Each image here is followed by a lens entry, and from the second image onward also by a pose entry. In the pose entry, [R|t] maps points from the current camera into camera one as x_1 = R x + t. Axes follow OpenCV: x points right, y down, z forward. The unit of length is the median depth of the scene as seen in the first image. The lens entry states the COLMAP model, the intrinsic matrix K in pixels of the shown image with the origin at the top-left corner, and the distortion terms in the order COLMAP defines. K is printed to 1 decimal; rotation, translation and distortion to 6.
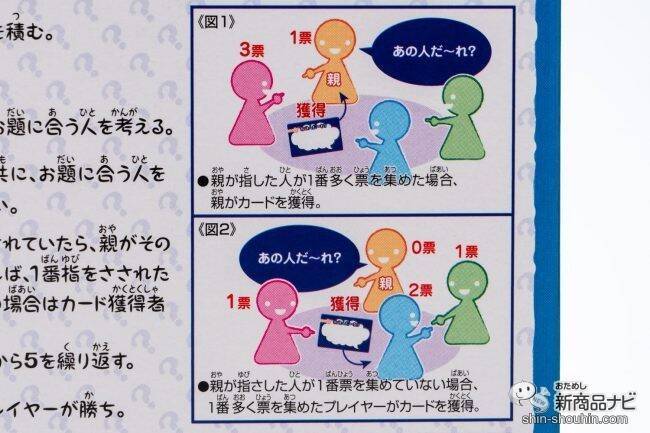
lens RADIAL K [[2363.5, 0, 325.5], [0, 2363.5, 217.1], [0, 0, 1]] dist [0.055160, 0.000000]
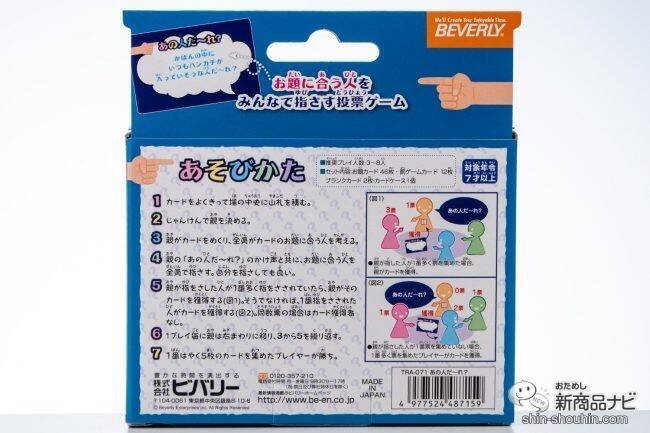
lens RADIAL K [[2363.5, 0, 324.5], [0, 2363.5, 216.2], [0, 0, 1]] dist [0.055160, 0.000000]
pose [[0.999799, 0.005427, 0.019279, -0.146612], [-0.005470, 0.999983, 0.002171, -0.068855], [-0.019267, -0.002276, 0.999812, -1.447916]]
